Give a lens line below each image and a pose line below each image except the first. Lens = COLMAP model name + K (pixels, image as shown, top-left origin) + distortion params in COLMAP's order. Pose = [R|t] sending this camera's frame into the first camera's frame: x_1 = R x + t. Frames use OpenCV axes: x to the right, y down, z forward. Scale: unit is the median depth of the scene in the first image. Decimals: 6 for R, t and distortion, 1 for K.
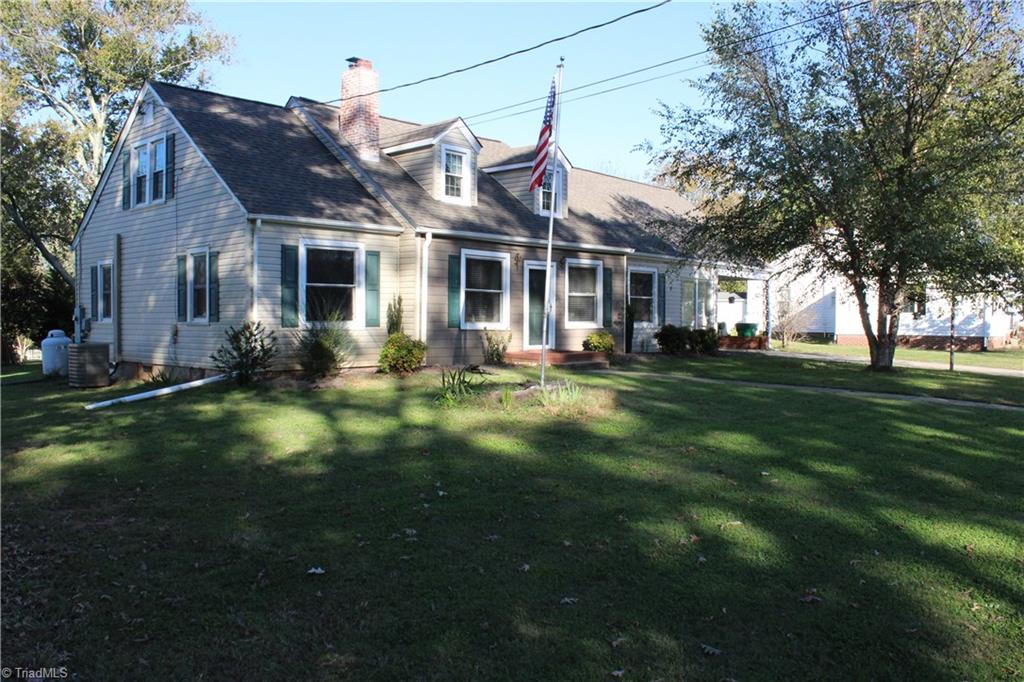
lens RADIAL K [[863.5, 0, 511.8], [0, 863.5, 353.4], [0, 0, 1]] dist [-0.166271, 0.168750]
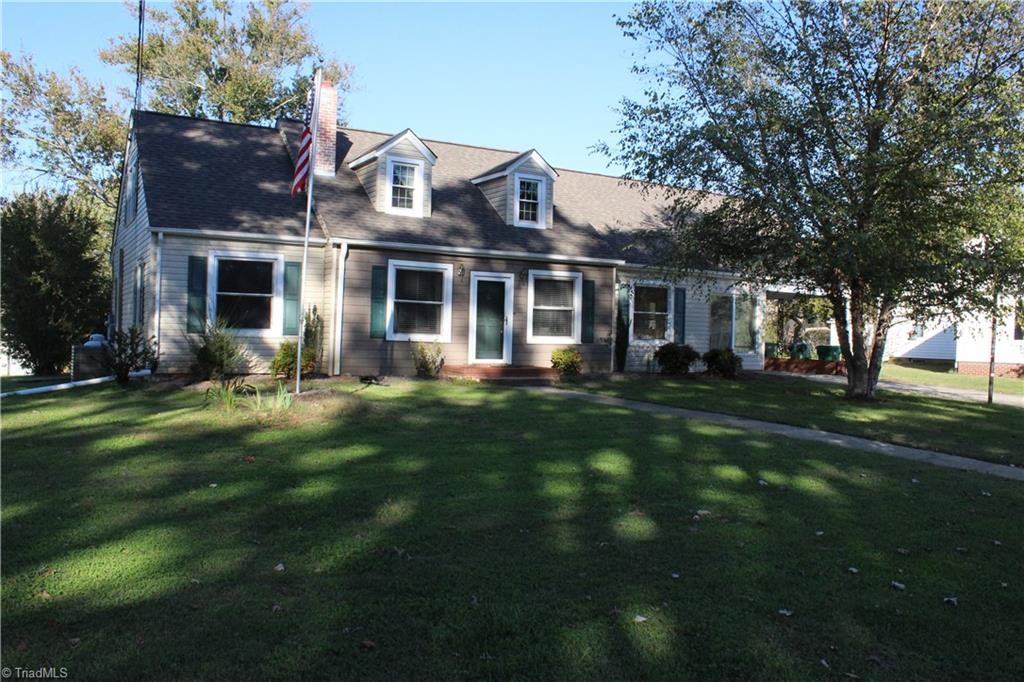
lens RADIAL K [[863.5, 0, 511.8], [0, 863.5, 353.4], [0, 0, 1]] dist [-0.166271, 0.168750]
pose [[0.956389, 0.024231, -0.291089, 0.362222], [-0.031807, 0.999267, -0.021322, 0.004057], [0.290358, 0.029651, 0.956458, 0.088626]]
